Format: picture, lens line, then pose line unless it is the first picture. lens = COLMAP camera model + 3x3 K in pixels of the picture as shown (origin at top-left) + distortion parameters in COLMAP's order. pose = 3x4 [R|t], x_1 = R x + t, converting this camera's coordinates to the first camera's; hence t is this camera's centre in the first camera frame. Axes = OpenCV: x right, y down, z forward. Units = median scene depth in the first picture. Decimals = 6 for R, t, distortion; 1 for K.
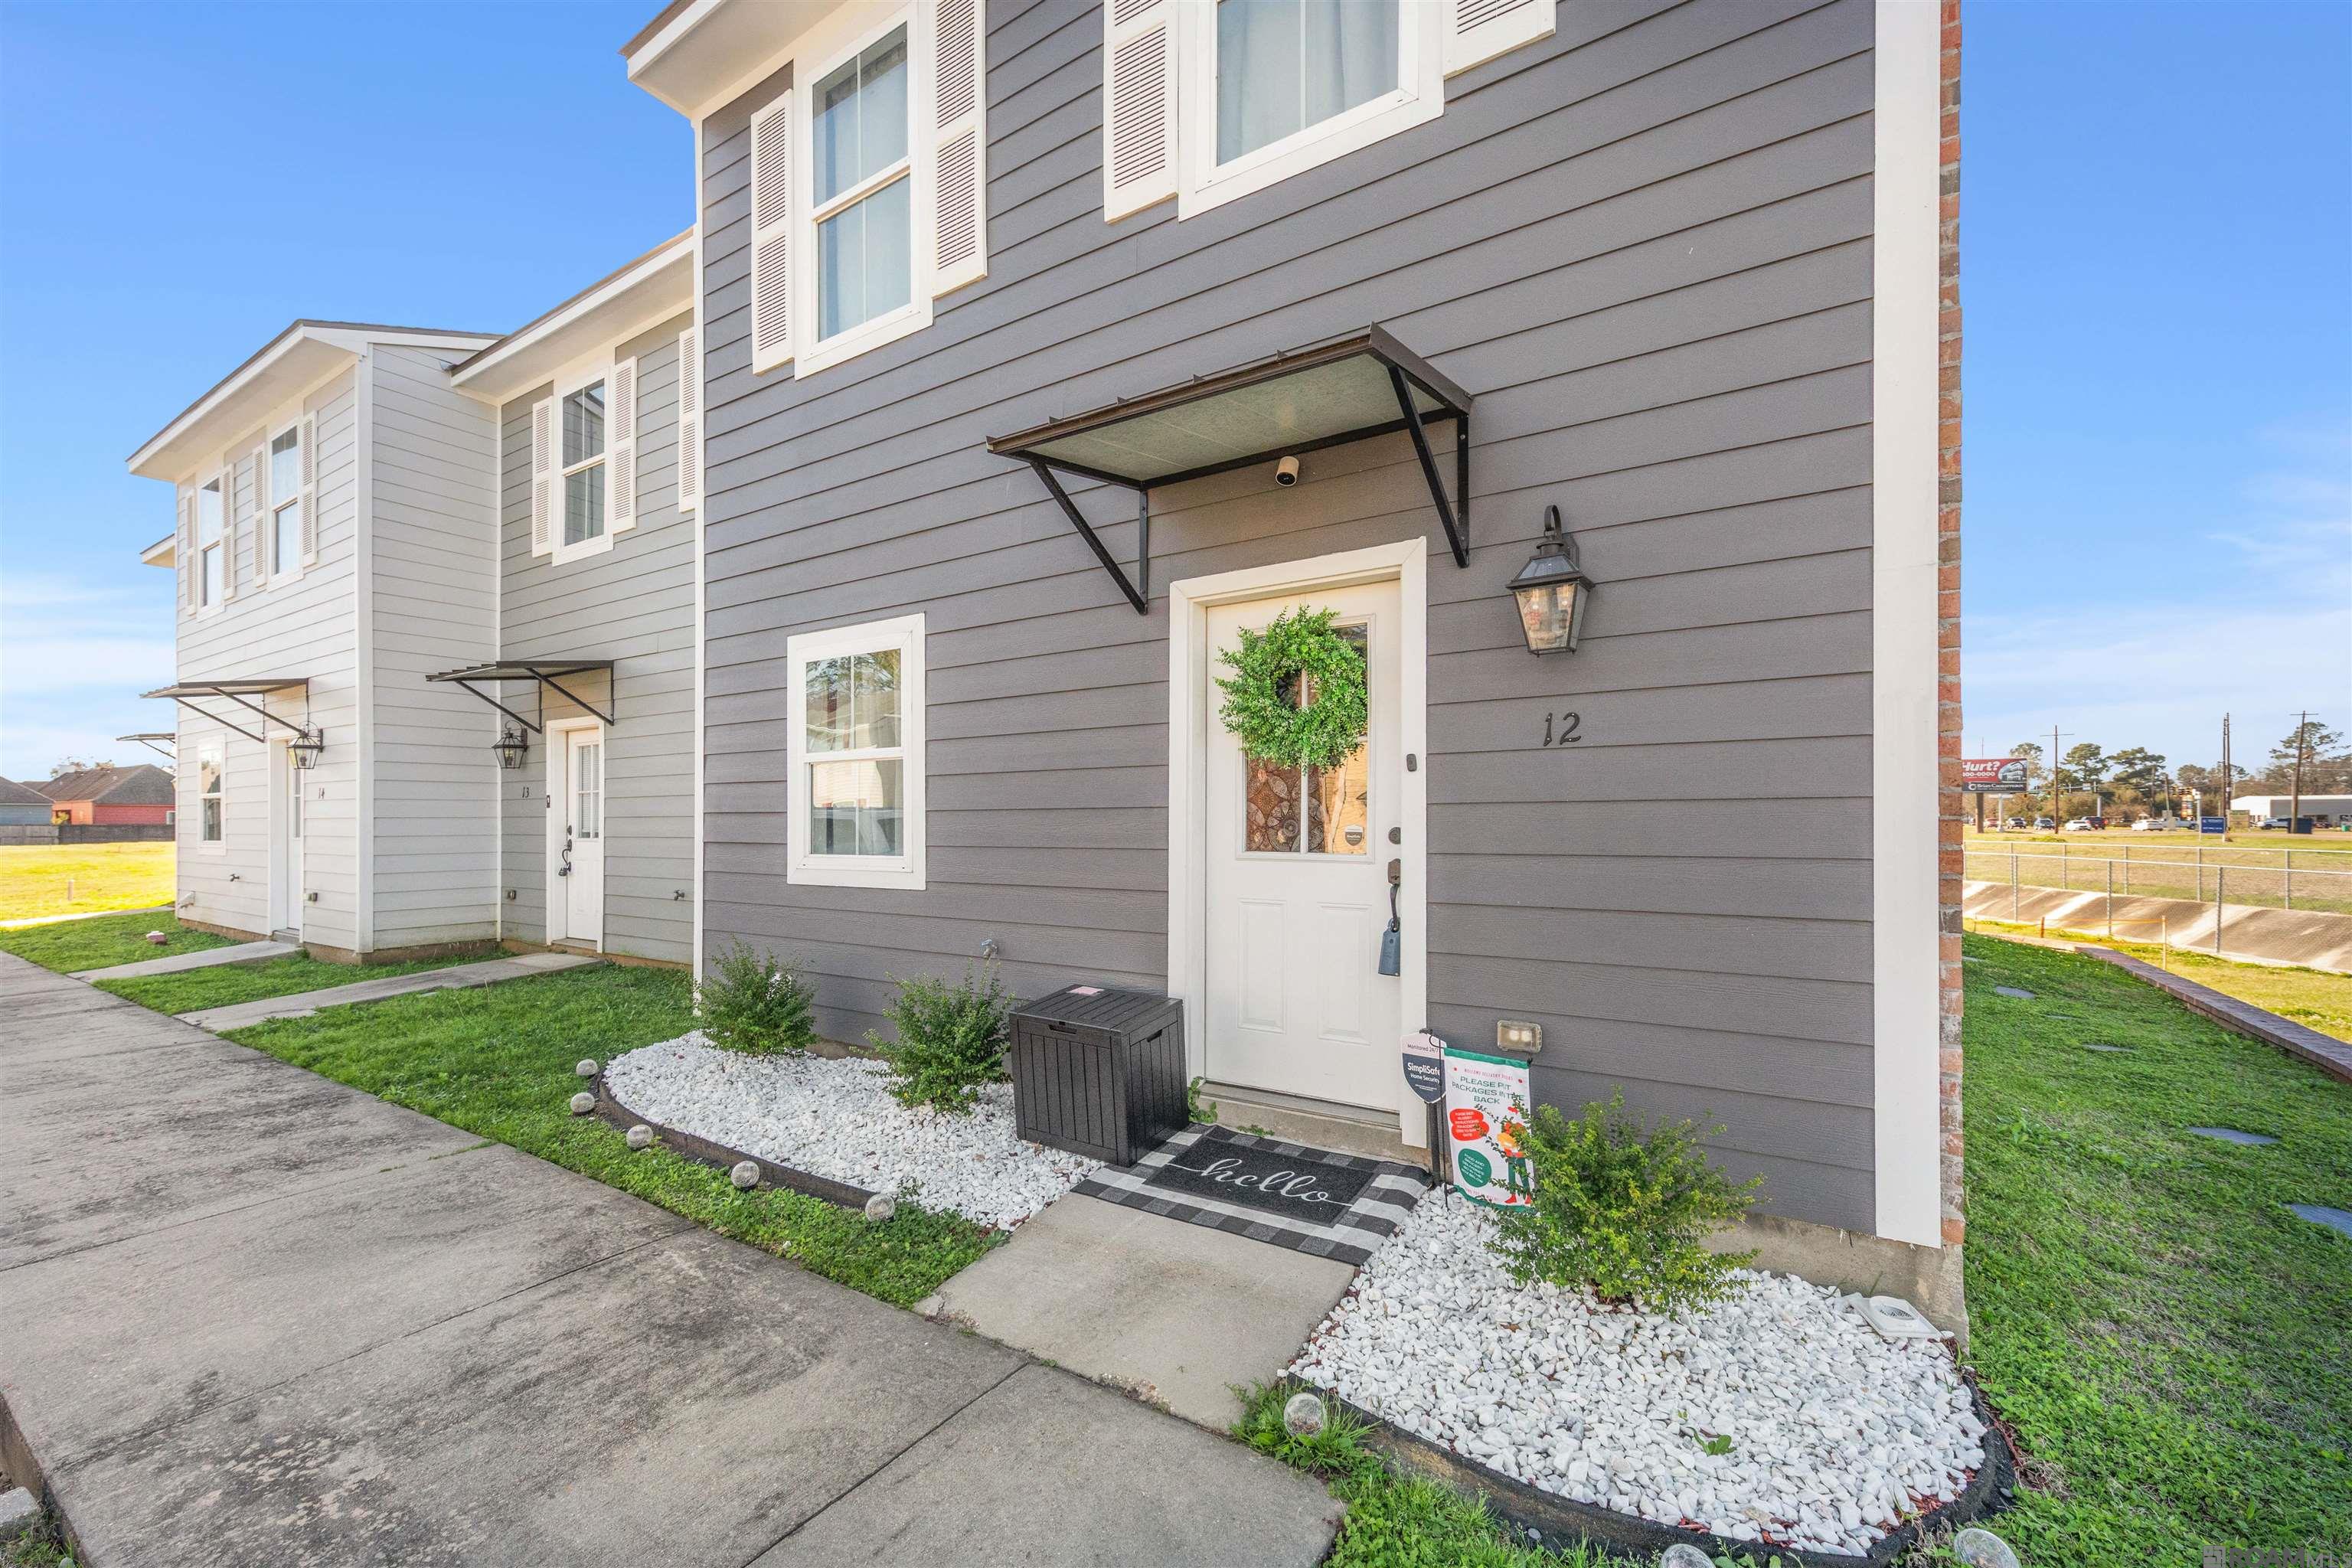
lens RADIAL K [[945.2, 0, 1161.1], [0, 945.2, 784.5], [0, 0, 1]] dist [0.001497, -0.000046]
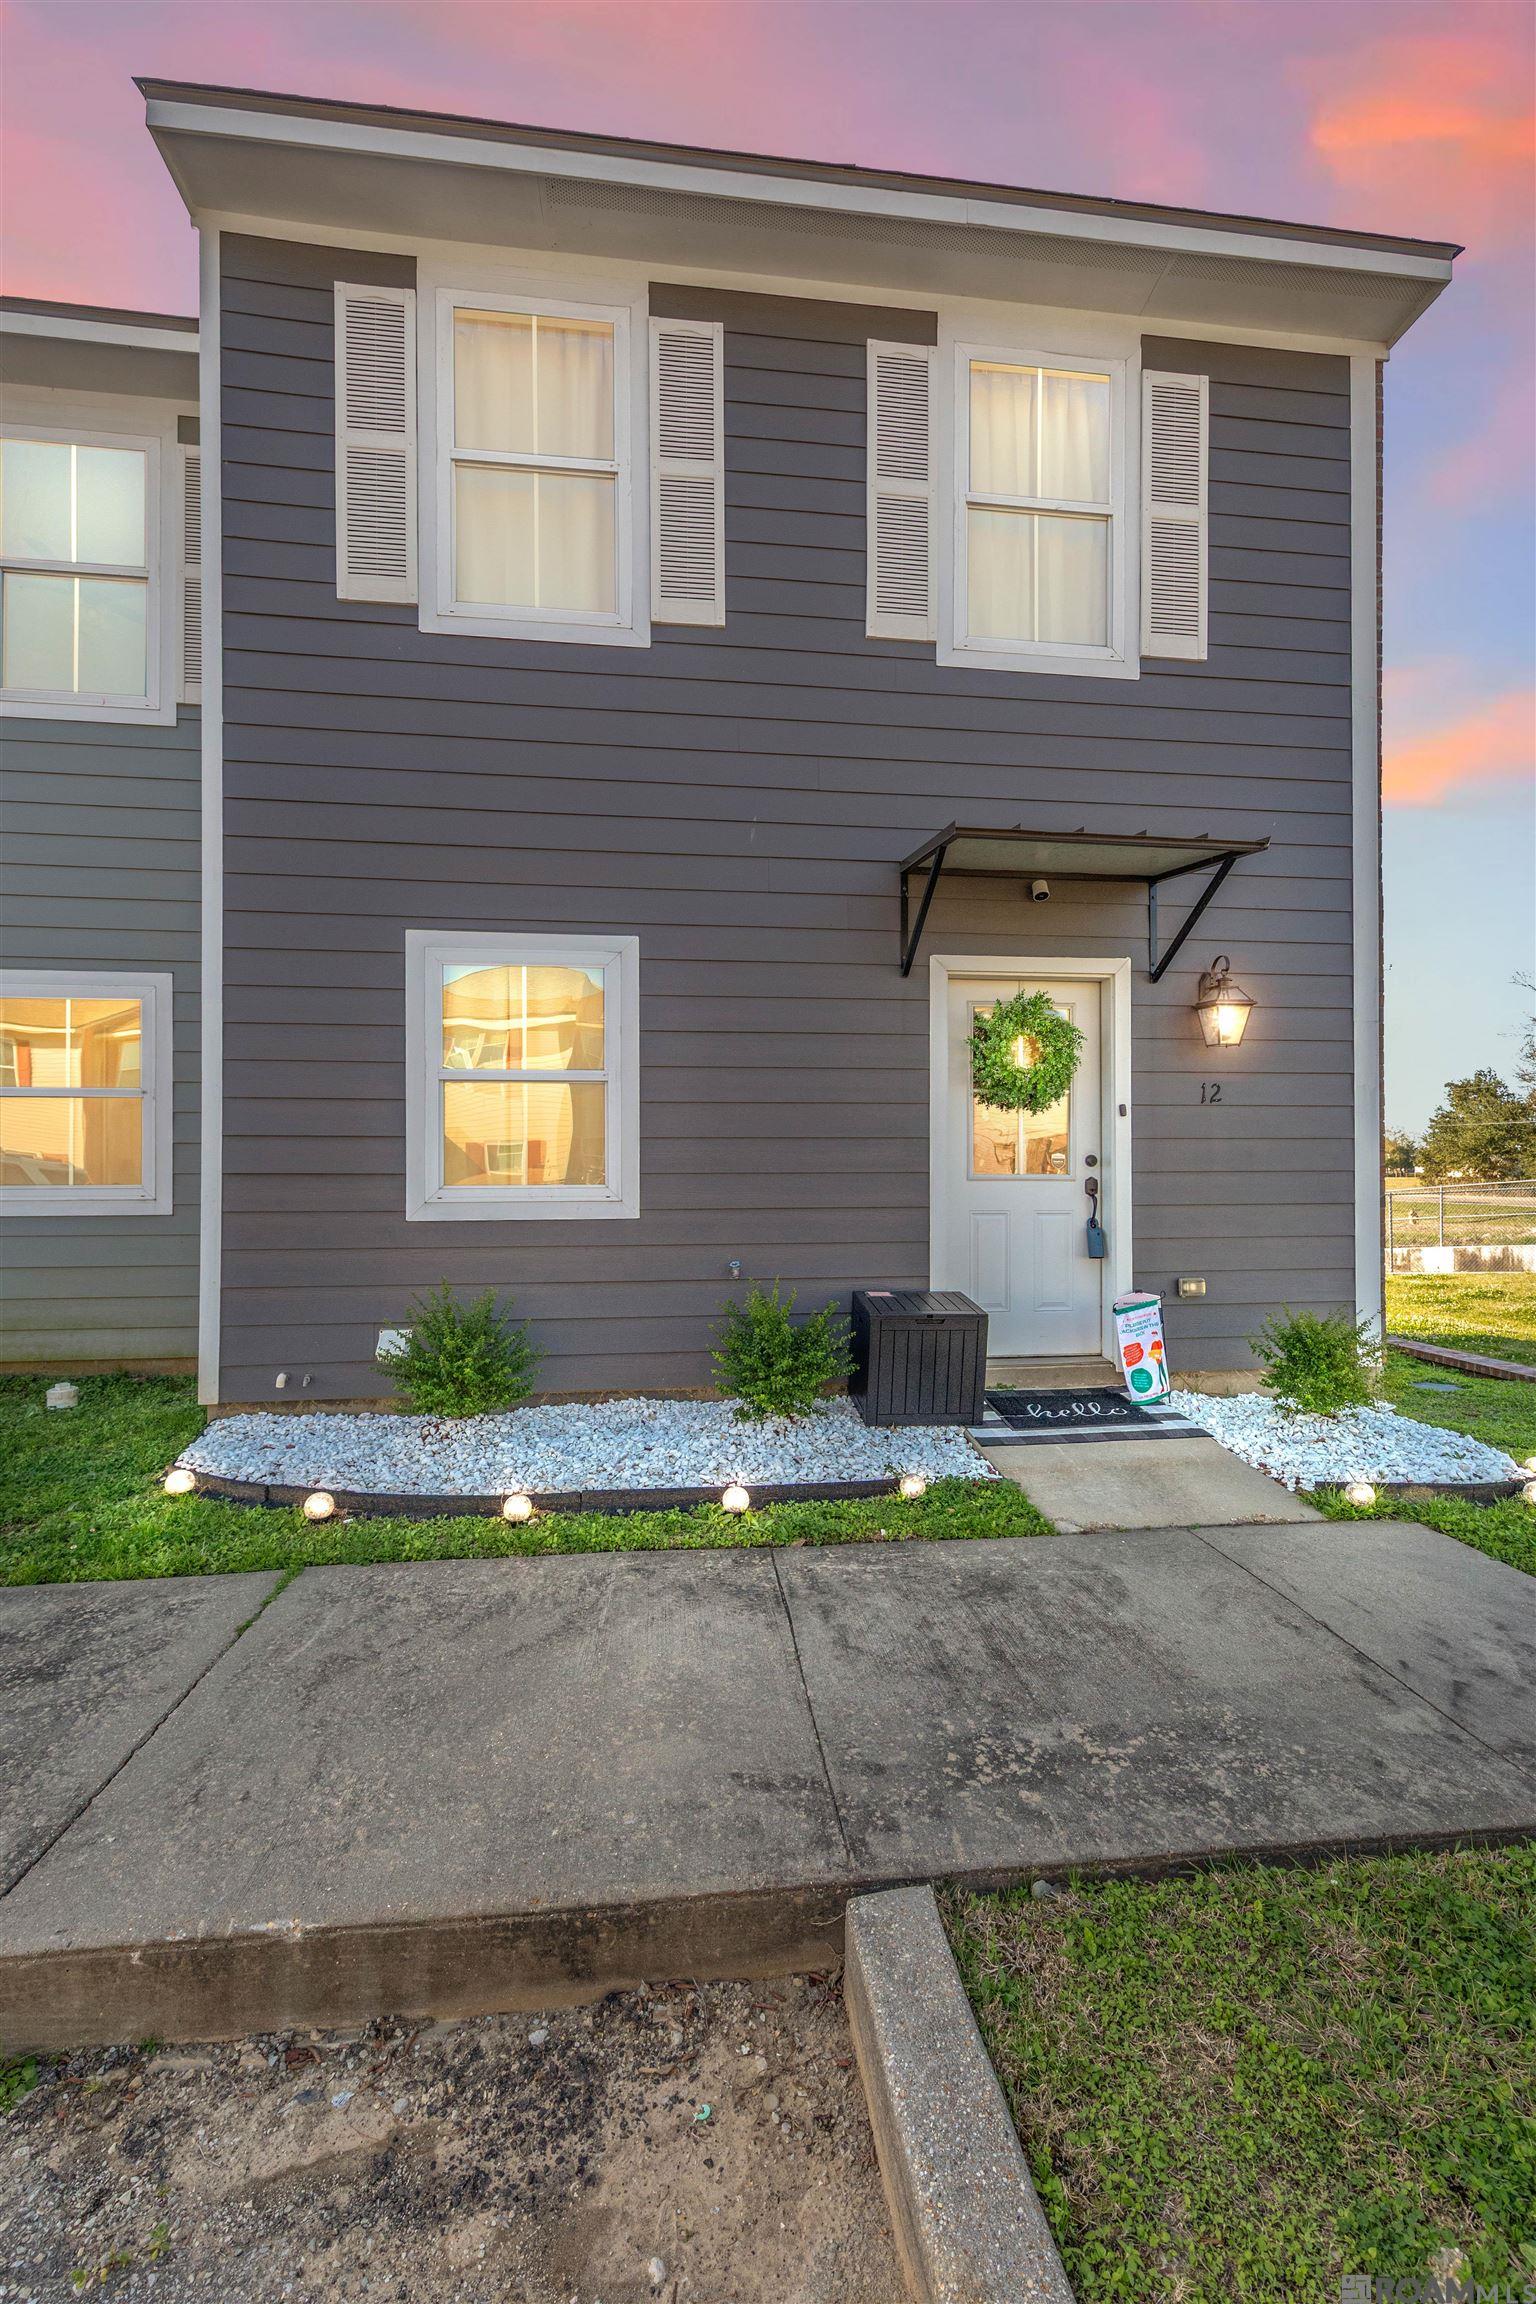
lens RADIAL K [[925.9, 0, 769.6], [0, 925.9, 1125.6], [0, 0, 1]] dist [0.001497, -0.000046]
pose [[0.767869, 0.034347, 0.639685, -1.060864], [-0.026087, 0.999410, -0.022347, 0.046743], [-0.640075, 0.000473, 0.768312, 0.246351]]
